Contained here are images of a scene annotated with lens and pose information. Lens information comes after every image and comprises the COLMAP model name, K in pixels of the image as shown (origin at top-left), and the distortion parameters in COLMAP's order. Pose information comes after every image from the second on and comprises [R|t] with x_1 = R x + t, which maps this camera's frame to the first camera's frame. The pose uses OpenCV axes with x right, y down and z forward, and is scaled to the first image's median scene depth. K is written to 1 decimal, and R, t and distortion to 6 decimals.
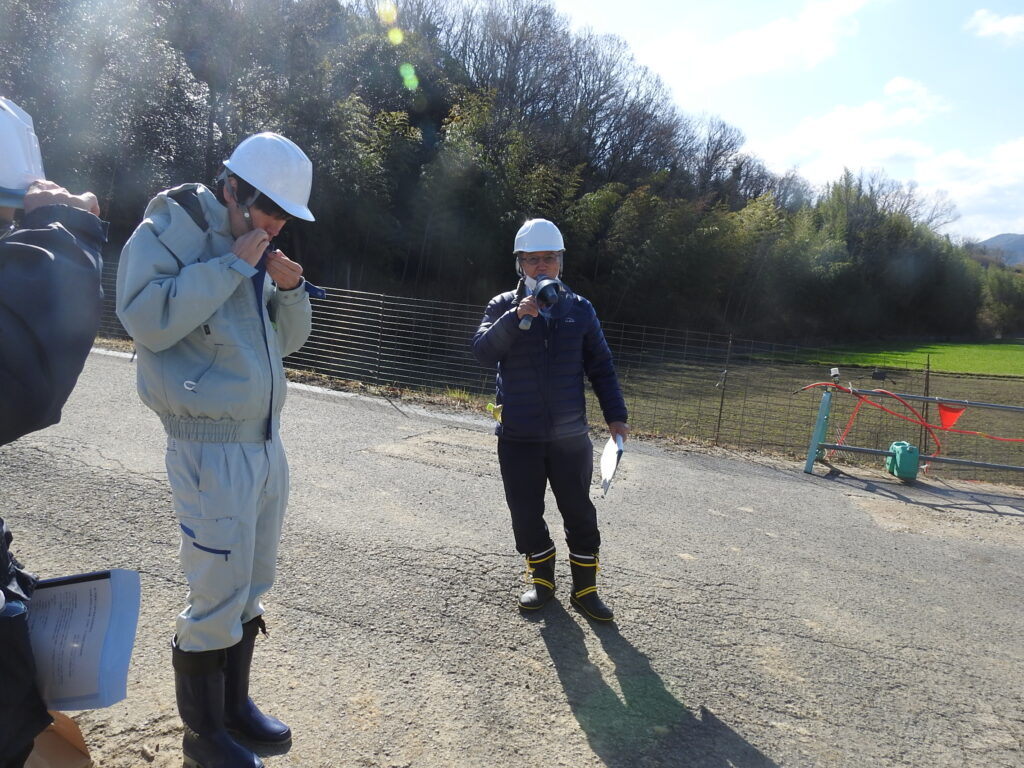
lens RADIAL K [[720.7, 0, 511.2], [0, 720.7, 392.6], [0, 0, 1]] dist [-0.015484, 0.000256]
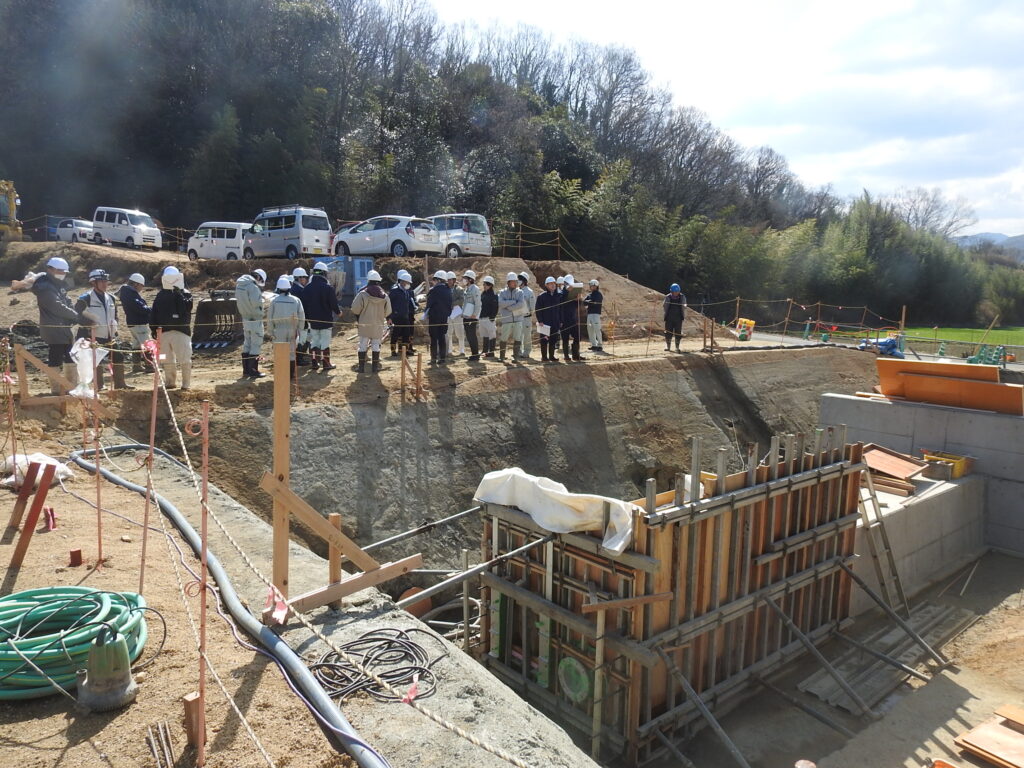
lens RADIAL K [[720.7, 0, 508.7], [0, 720.7, 392.8], [0, 0, 1]] dist [-0.015484, 0.000256]
pose [[0.998840, 0.011697, -0.046714, -0.086903], [-0.011092, 0.999851, 0.013201, 0.029597], [0.046862, -0.012668, 0.998821, -0.249601]]
